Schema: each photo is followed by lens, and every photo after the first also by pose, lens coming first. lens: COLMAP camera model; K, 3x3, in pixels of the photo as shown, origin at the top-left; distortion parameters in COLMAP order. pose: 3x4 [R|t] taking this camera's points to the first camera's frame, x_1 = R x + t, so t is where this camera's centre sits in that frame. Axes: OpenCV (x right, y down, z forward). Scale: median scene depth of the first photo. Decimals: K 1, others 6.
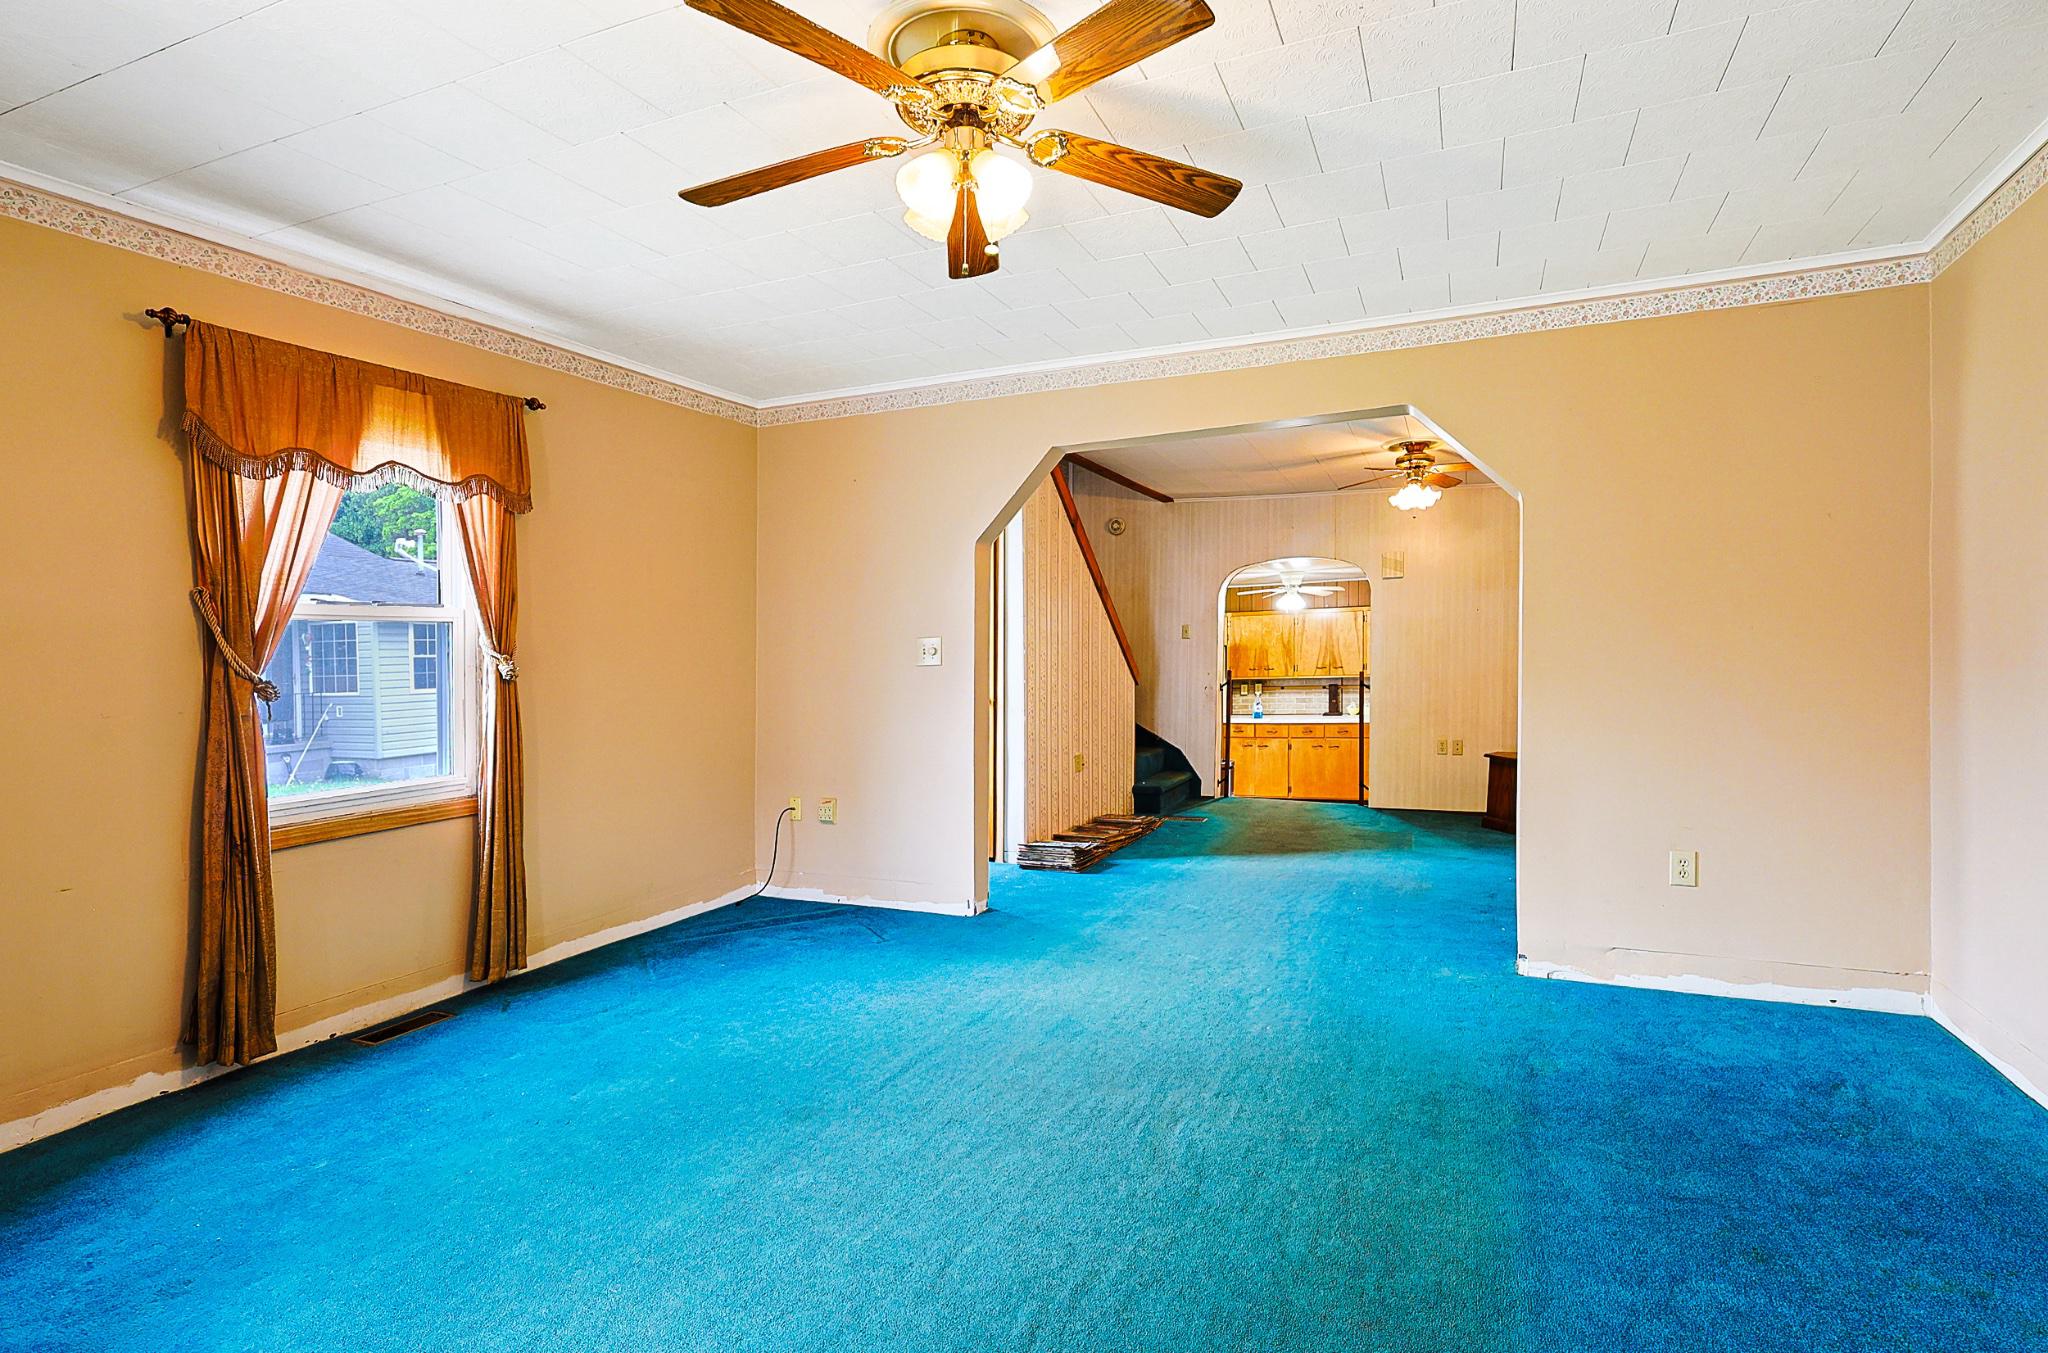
lens RADIAL K [[983.6, 0, 1026.2], [0, 983.6, 651.1], [0, 0, 1]] dist [0.036021, -0.000055]
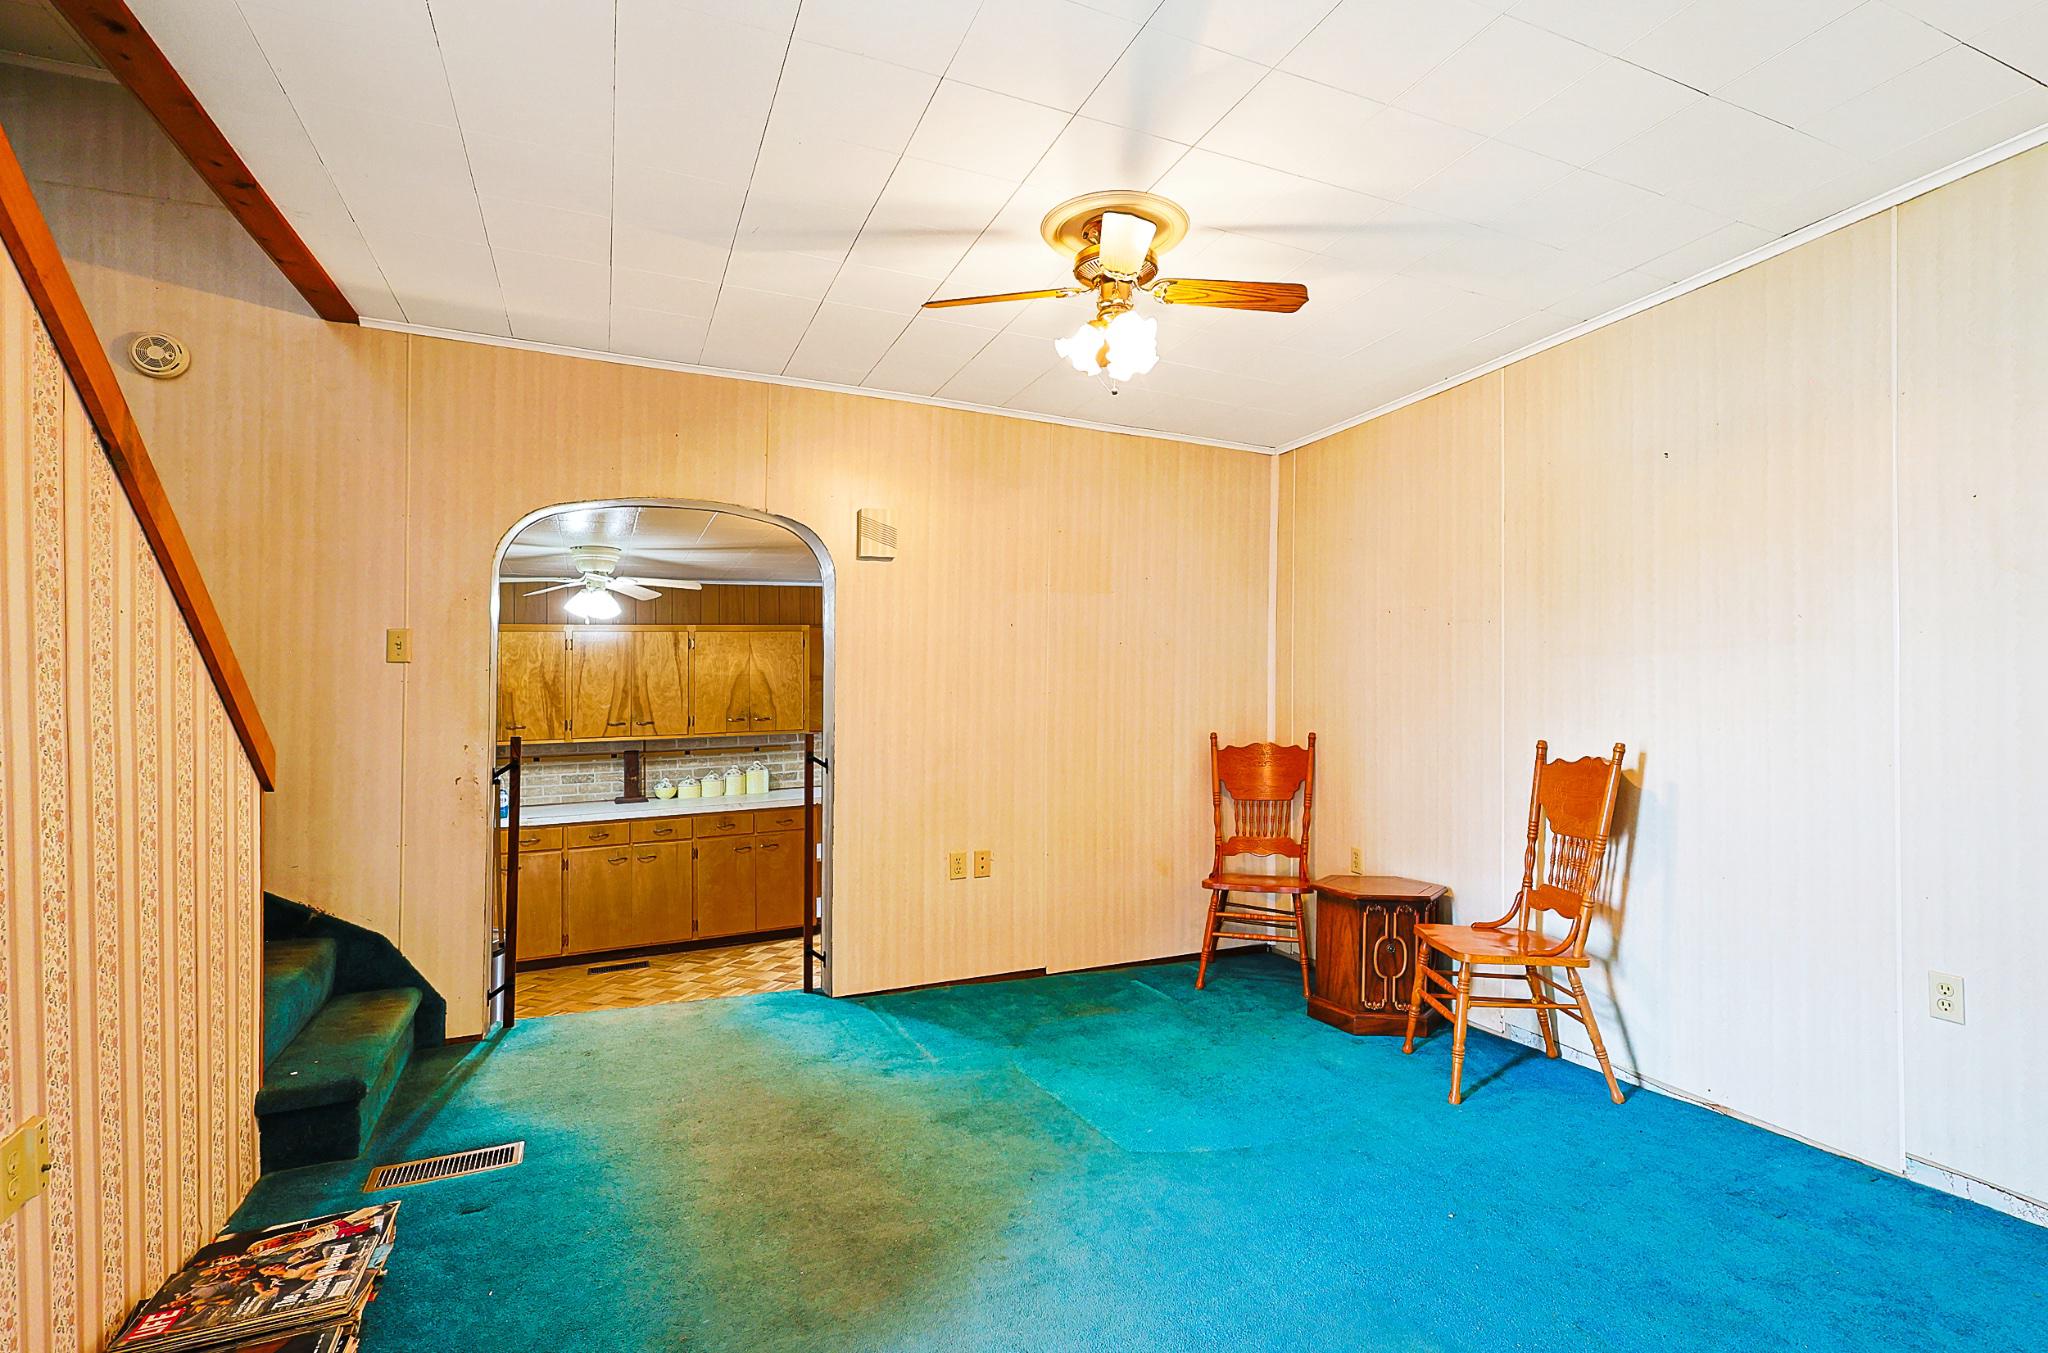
lens RADIAL K [[963.0, 0, 1014.9], [0, 963.0, 711.8], [0, 0, 1]] dist [-0.001320, -0.000200]
pose [[0.671334, 0.003306, 0.741148, 0.041022], [-0.005746, 0.999983, 0.000745, 0.010053], [-0.741133, -0.004759, 0.671342, 0.589809]]
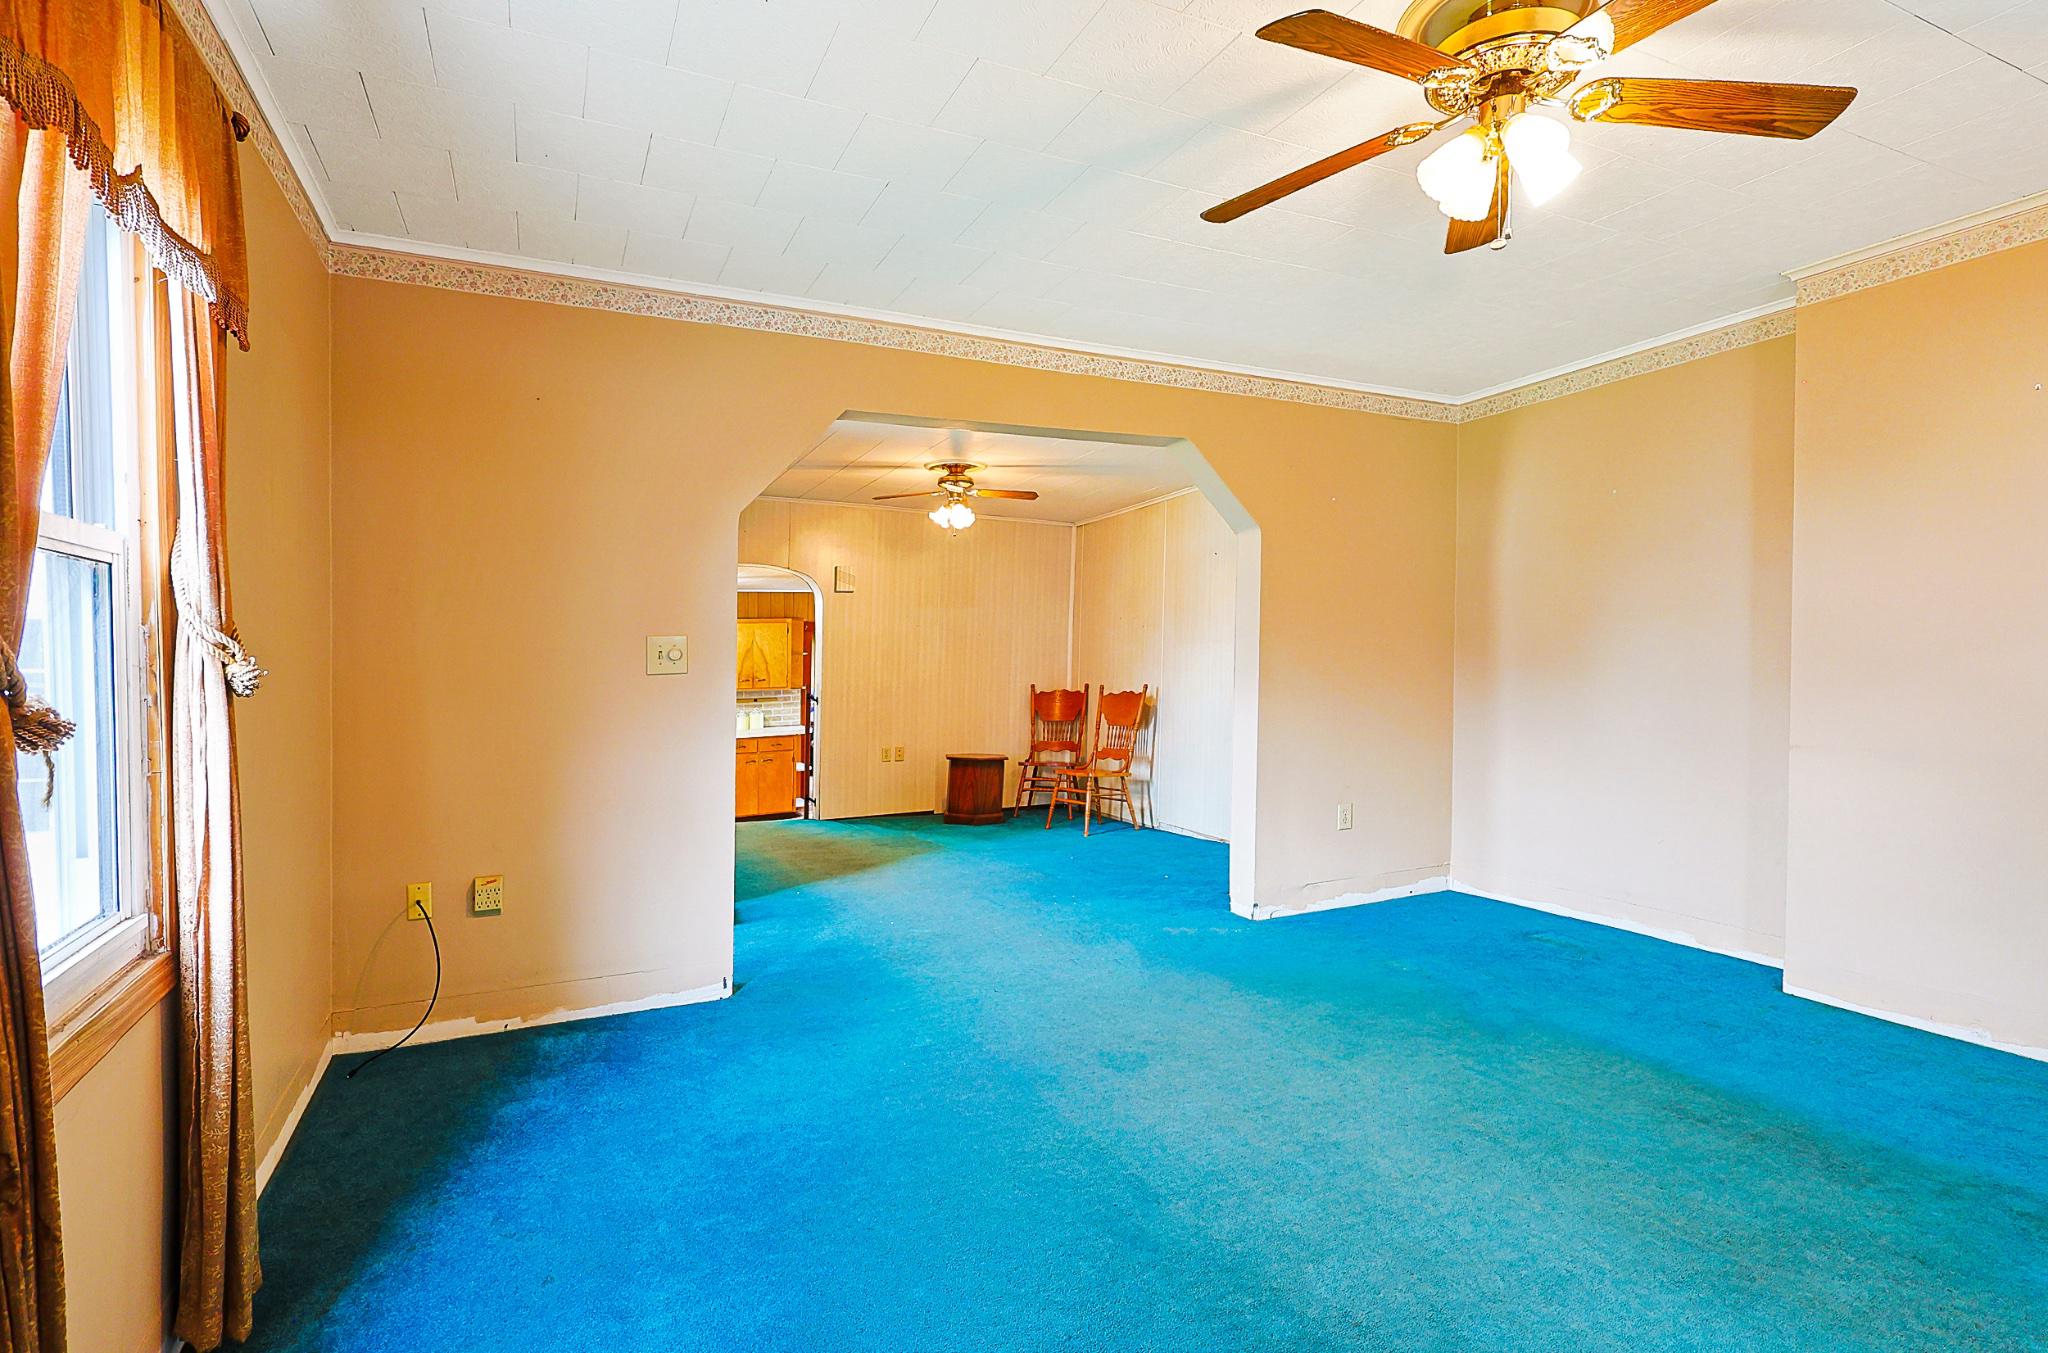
lens RADIAL K [[1000.0, 0, 1033.0], [0, 1000.0, 670.7], [0, 0, 1]] dist [-0.001580, -0.000155]
pose [[0.657157, 0.002104, 0.753751, -0.270639], [-0.005147, 0.999985, 0.001696, 0.006043], [-0.753736, -0.004994, 0.657158, 0.170370]]
